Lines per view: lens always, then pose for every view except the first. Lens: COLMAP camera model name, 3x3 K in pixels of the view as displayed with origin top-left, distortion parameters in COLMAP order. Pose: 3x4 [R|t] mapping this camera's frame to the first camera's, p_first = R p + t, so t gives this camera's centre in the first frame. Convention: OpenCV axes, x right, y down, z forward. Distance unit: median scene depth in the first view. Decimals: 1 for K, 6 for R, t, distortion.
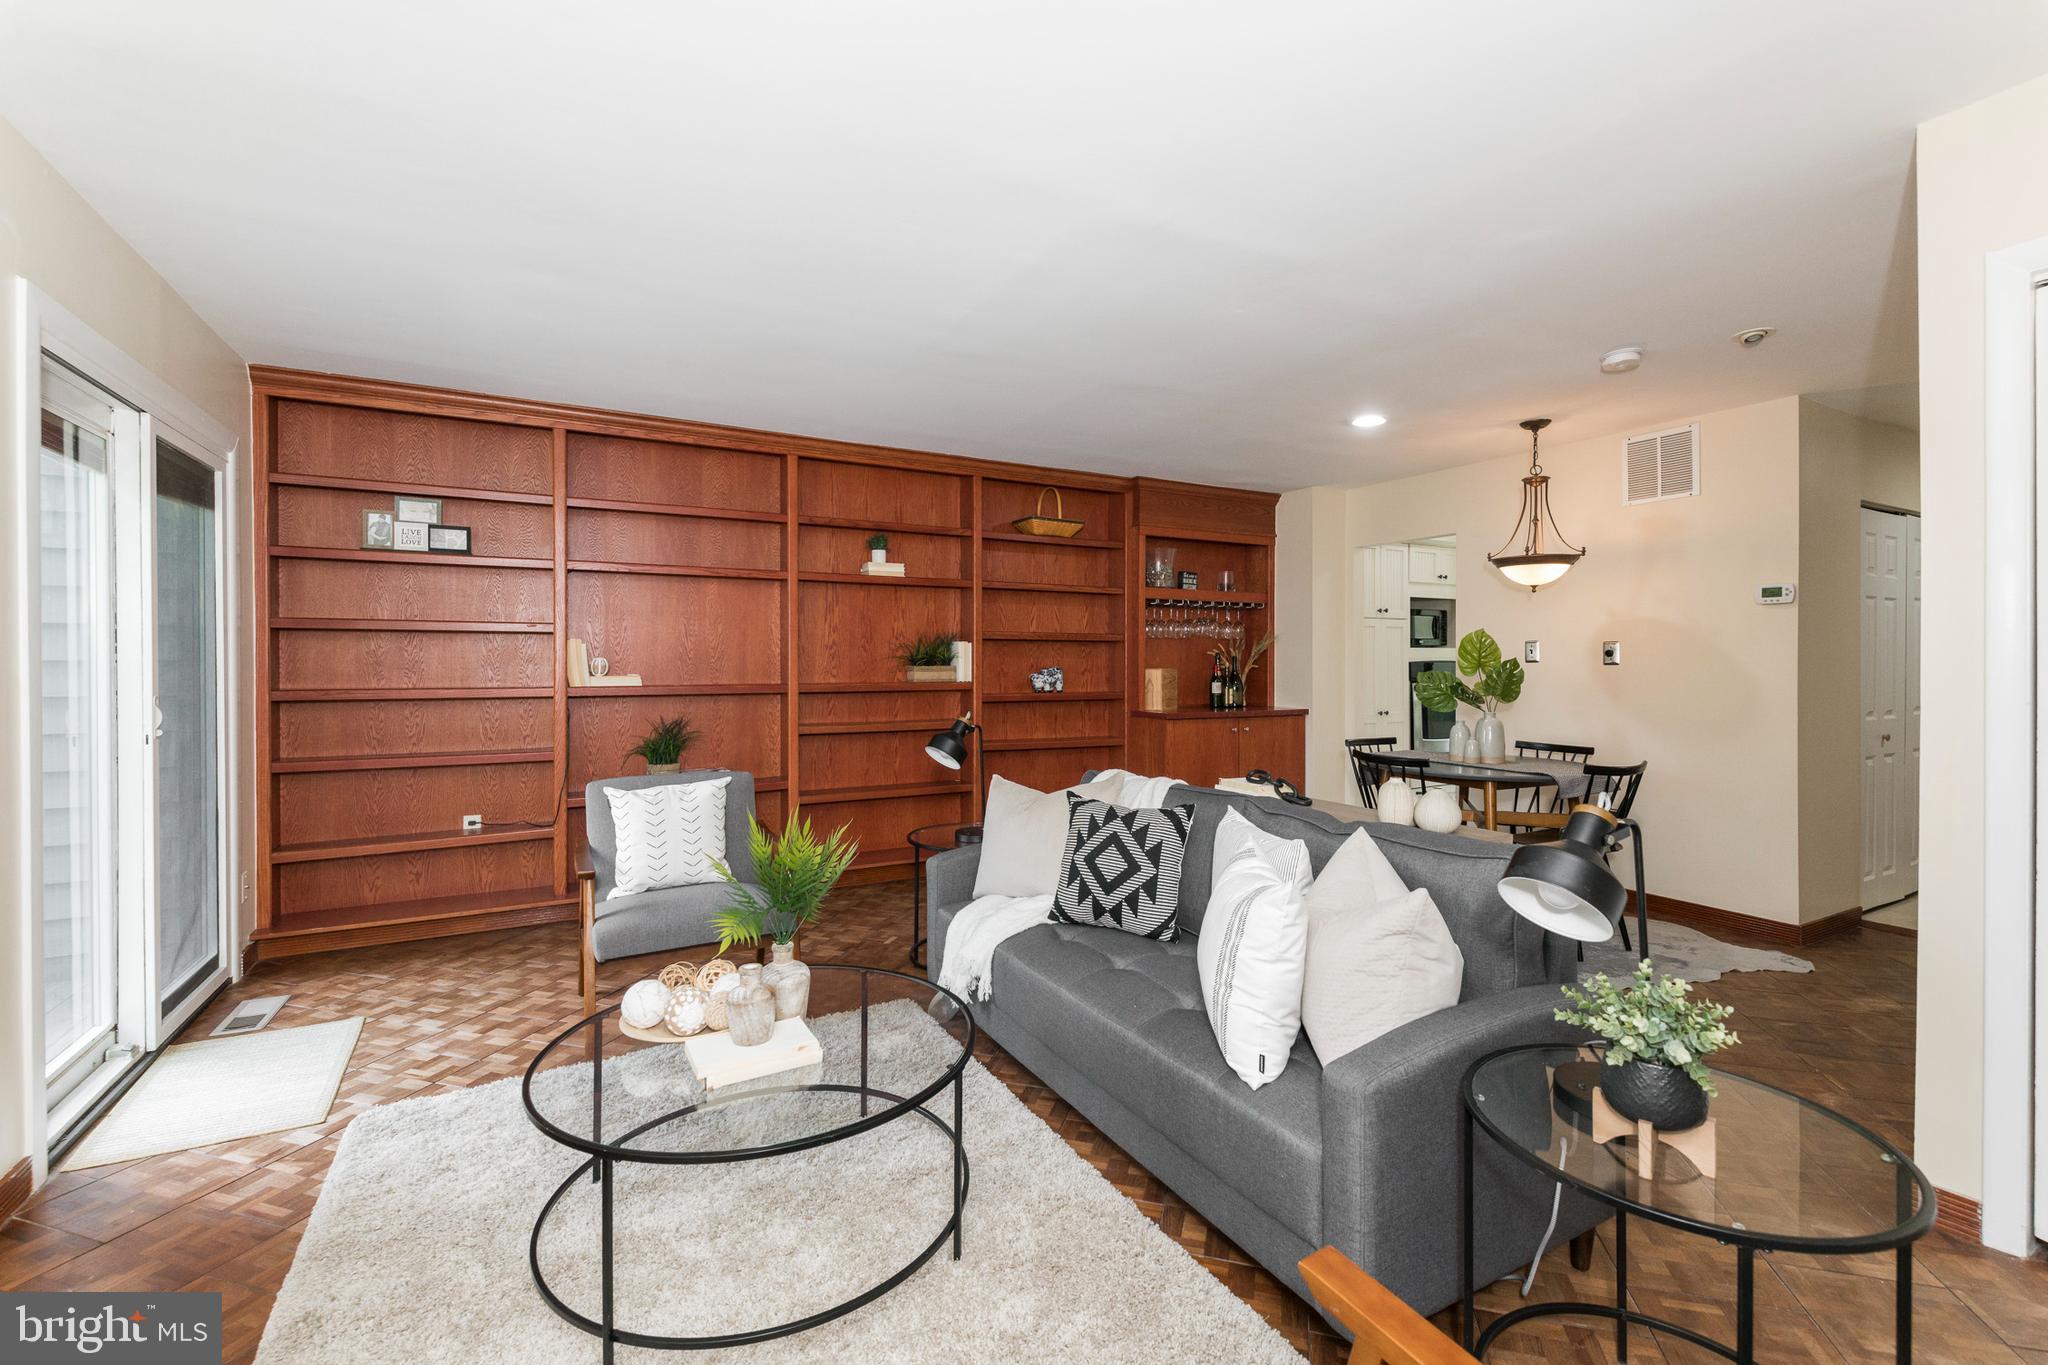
lens RADIAL K [[880.8, 0, 1010.8], [0, 880.8, 670.3], [0, 0, 1]] dist [0.001489, -0.003157]
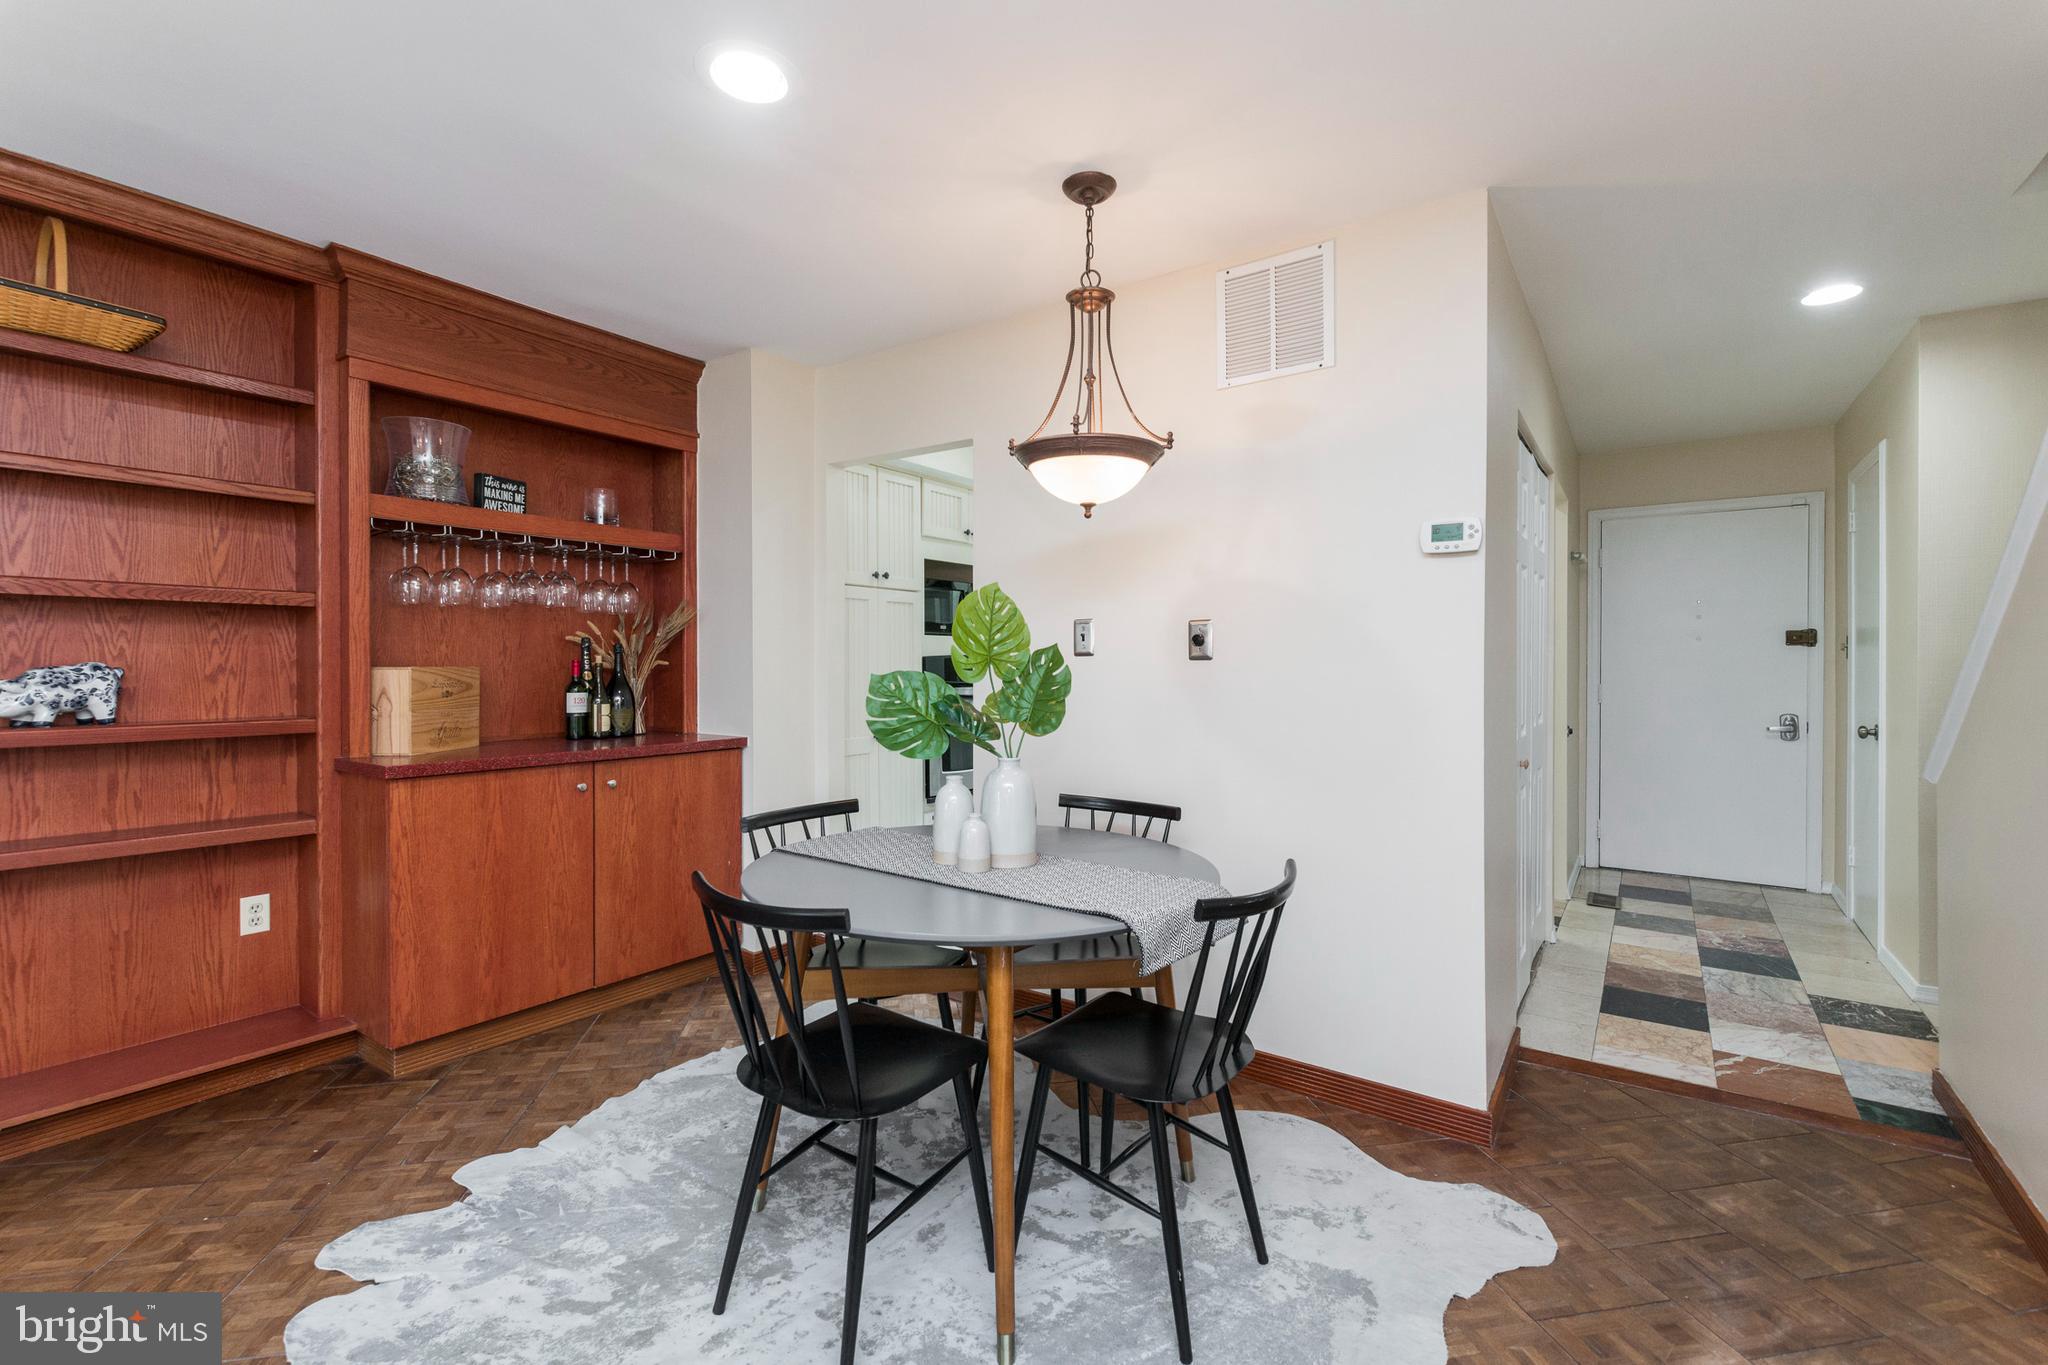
lens RADIAL K [[880.8, 0, 1023.2], [0, 880.8, 672.5], [0, 0, 1]] dist [0.001489, -0.003157]
pose [[0.892495, -0.004431, 0.451035, 0.274511], [0.002377, 0.999984, 0.005120, -0.000856], [-0.451051, -0.003497, 0.892491, 0.466749]]
